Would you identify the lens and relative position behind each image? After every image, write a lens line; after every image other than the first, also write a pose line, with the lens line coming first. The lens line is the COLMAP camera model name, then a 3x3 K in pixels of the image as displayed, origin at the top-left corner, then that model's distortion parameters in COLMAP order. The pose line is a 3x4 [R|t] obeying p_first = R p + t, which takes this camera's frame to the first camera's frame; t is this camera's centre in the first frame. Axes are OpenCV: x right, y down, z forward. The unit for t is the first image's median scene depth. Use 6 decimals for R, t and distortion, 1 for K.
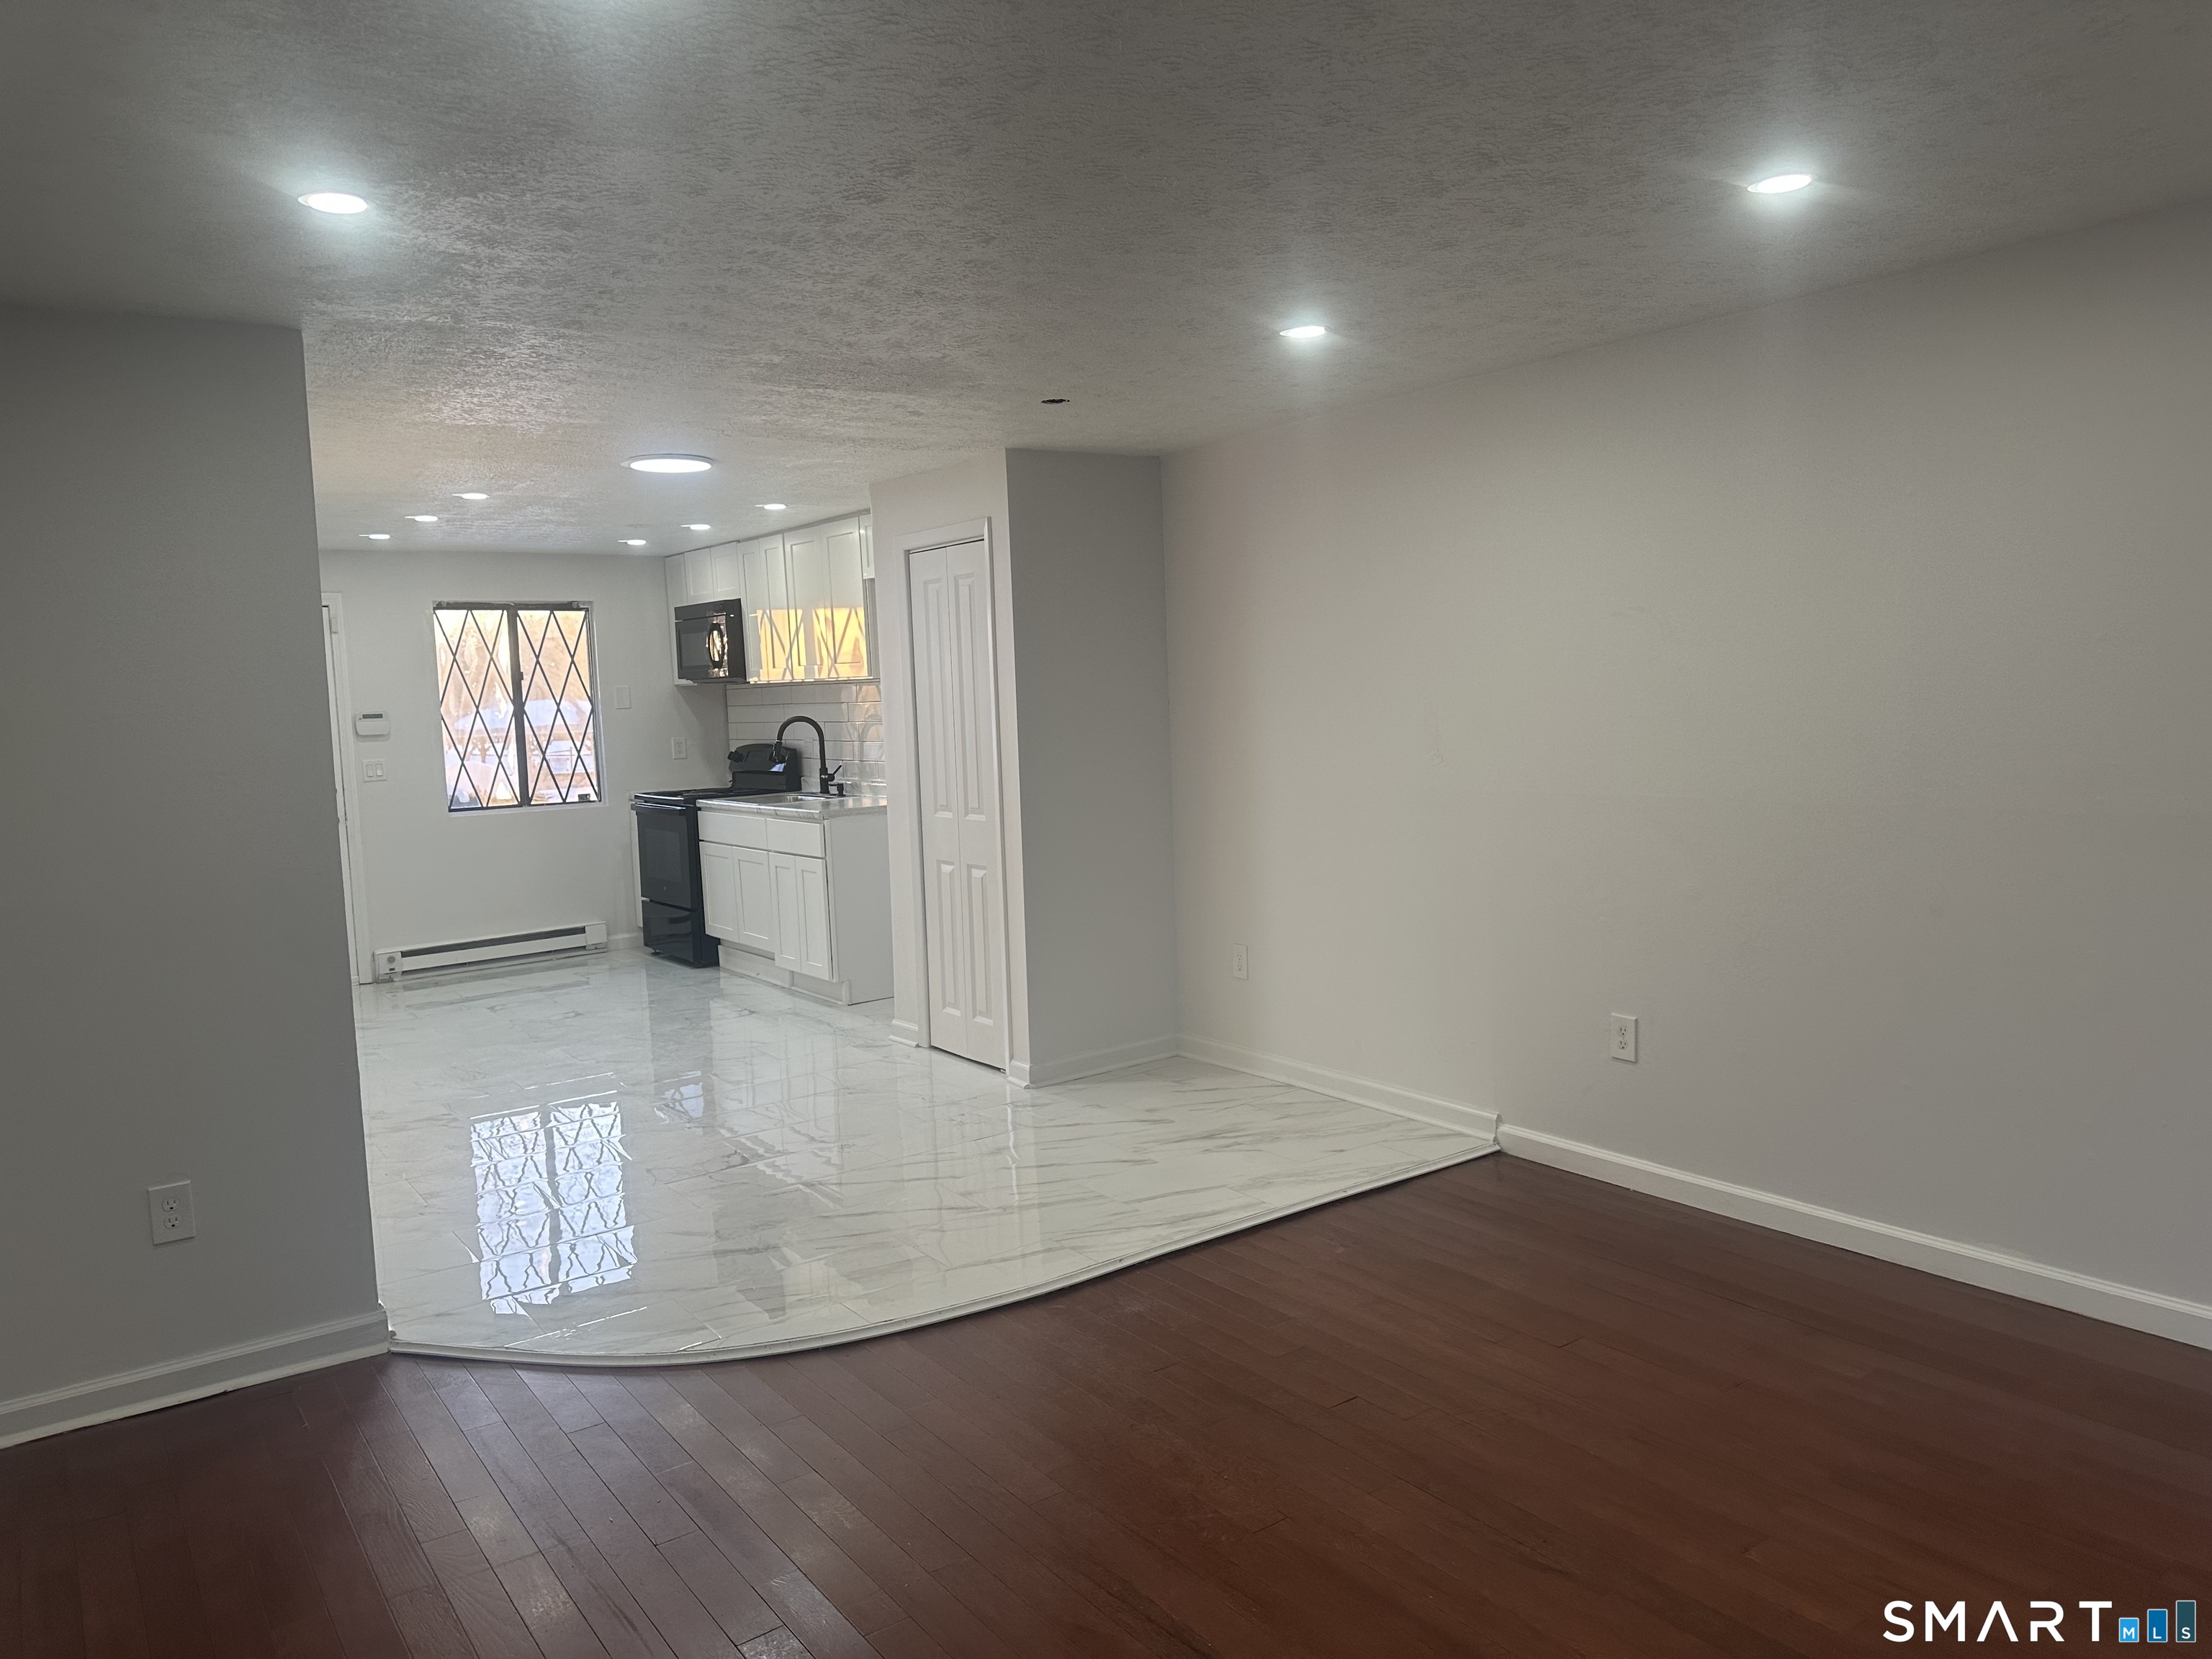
lens RADIAL K [[1585.0, 0, 1106.3], [0, 1585.0, 832.3], [0, 0, 1]] dist [0.176954, -0.325452]
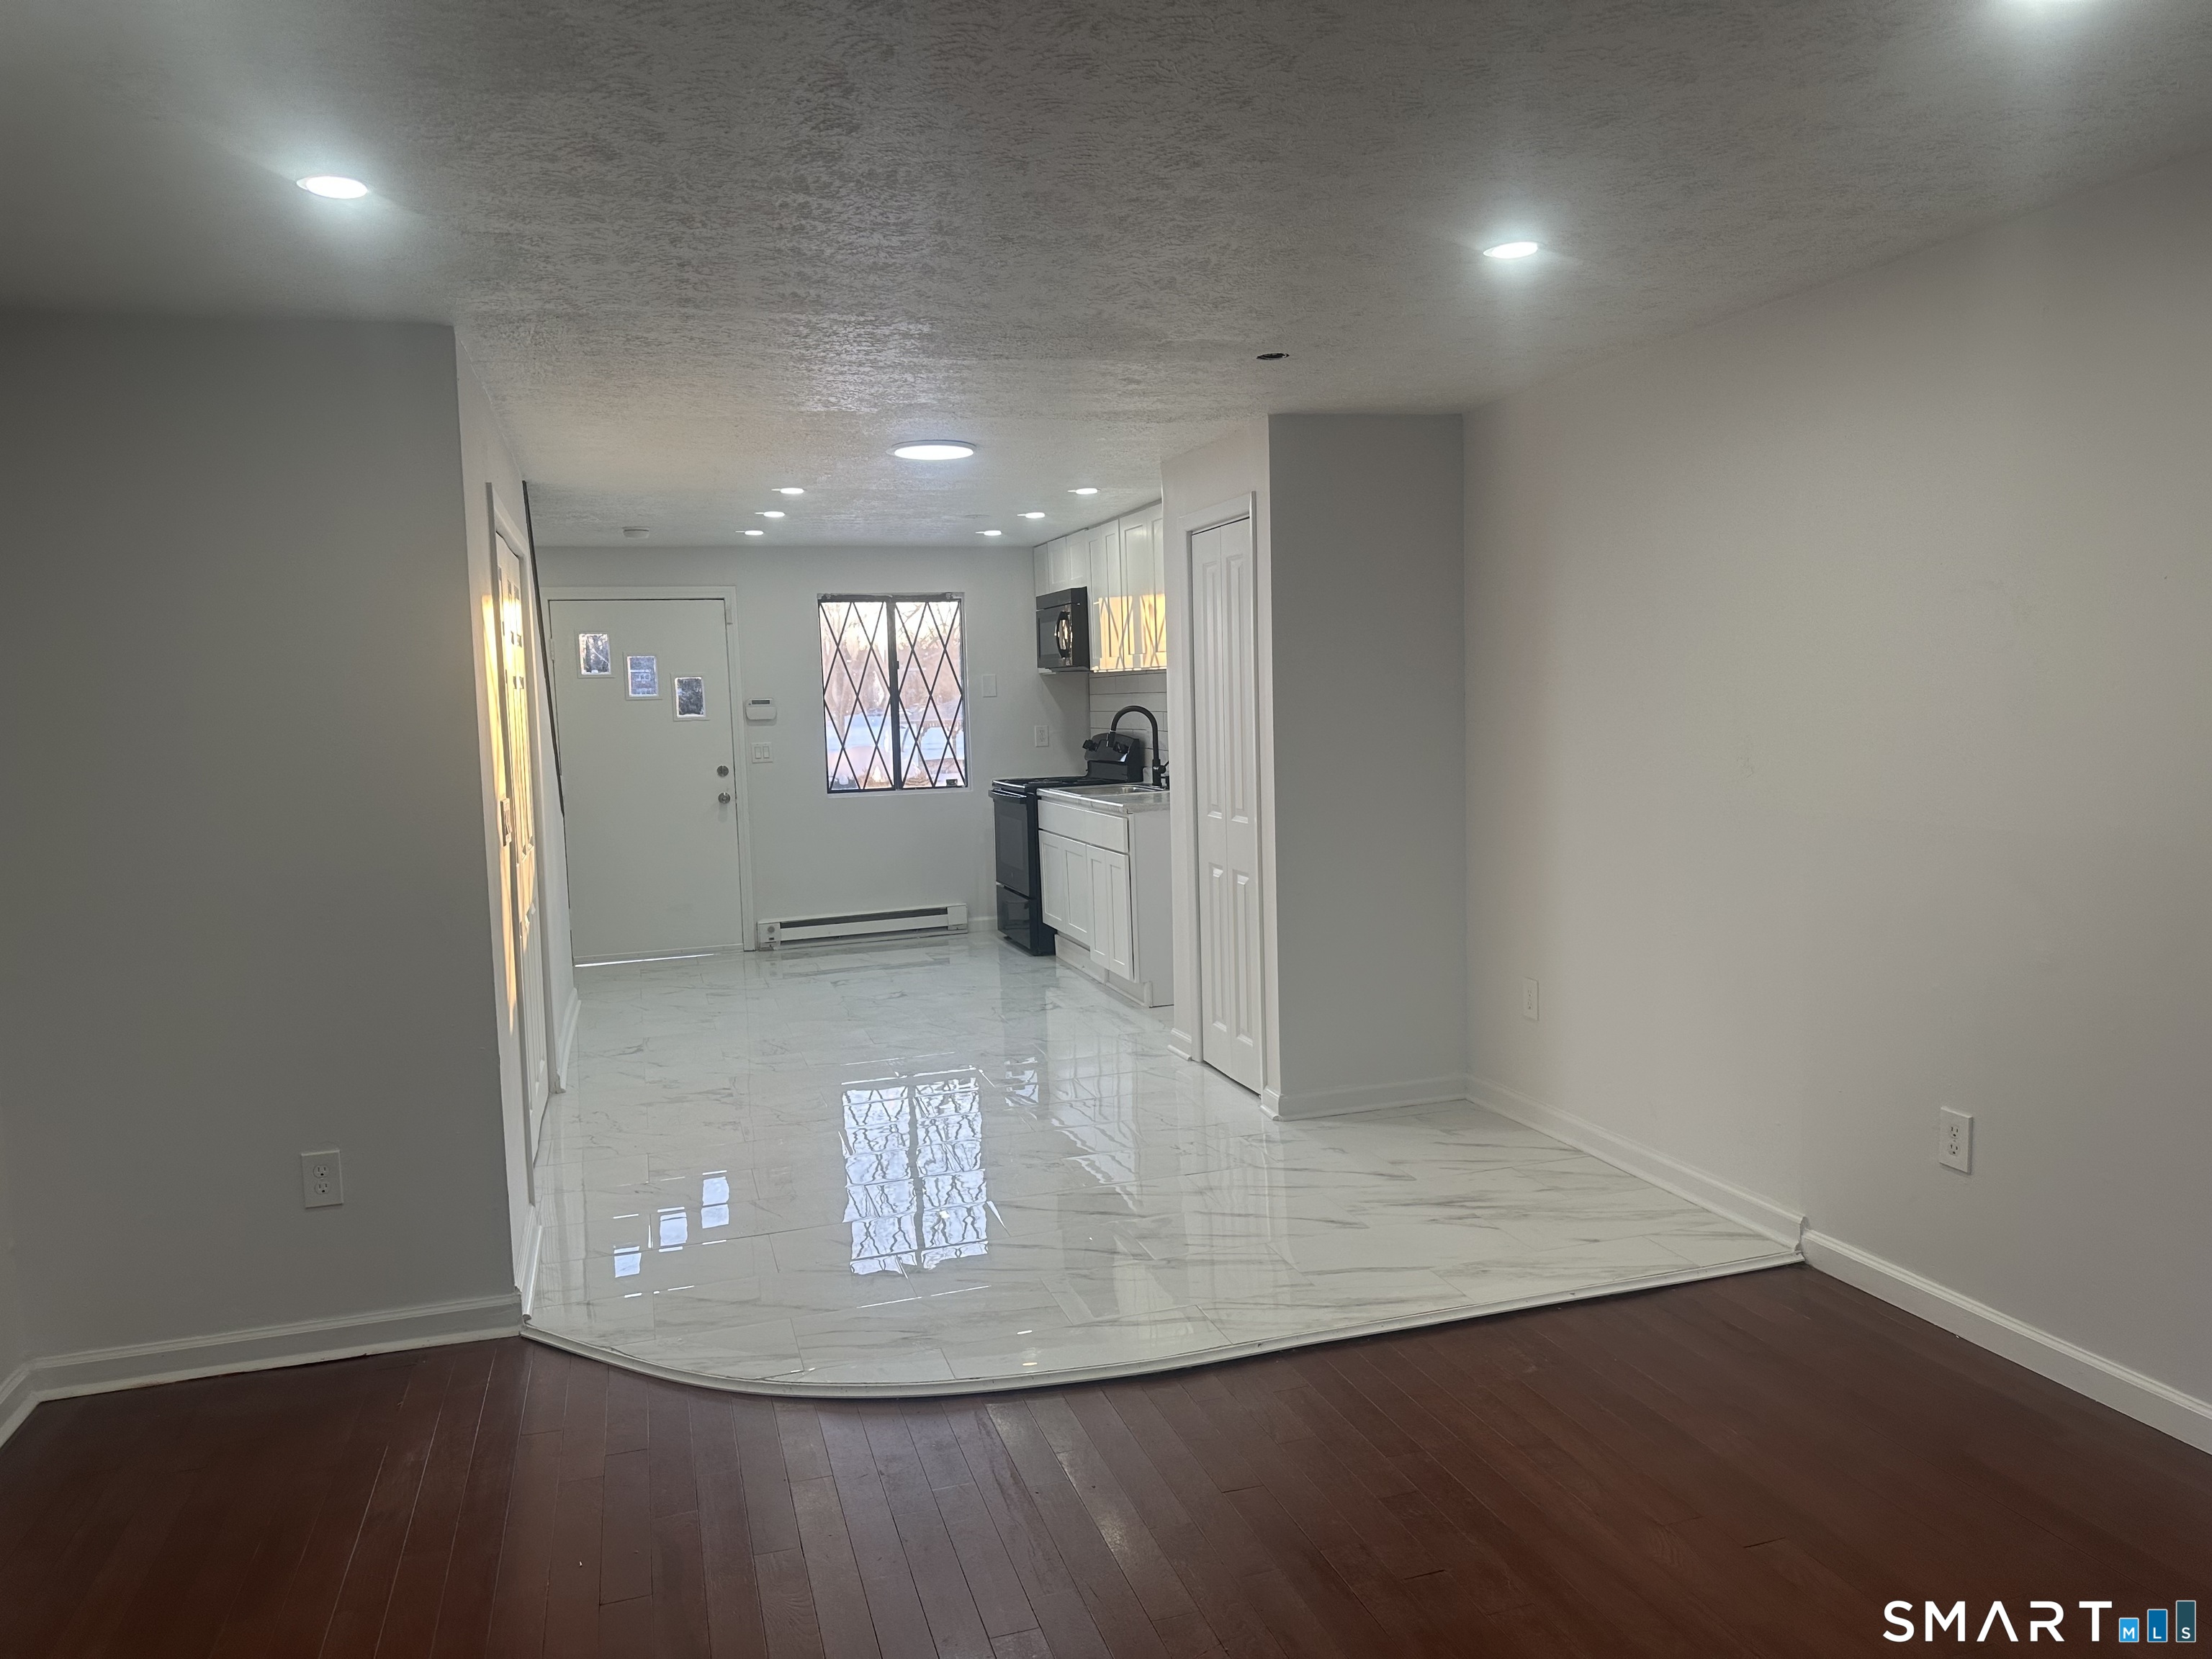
lens RADIAL K [[1574.7, 0, 1095.5], [0, 1574.7, 822.1], [0, 0, 1]] dist [0.192914, -0.430885]
pose [[0.946291, 0.035926, -0.321313, 0.105152], [-0.034751, 0.999352, 0.009392, -0.010665], [0.321442, 0.002278, 0.946926, 0.083804]]
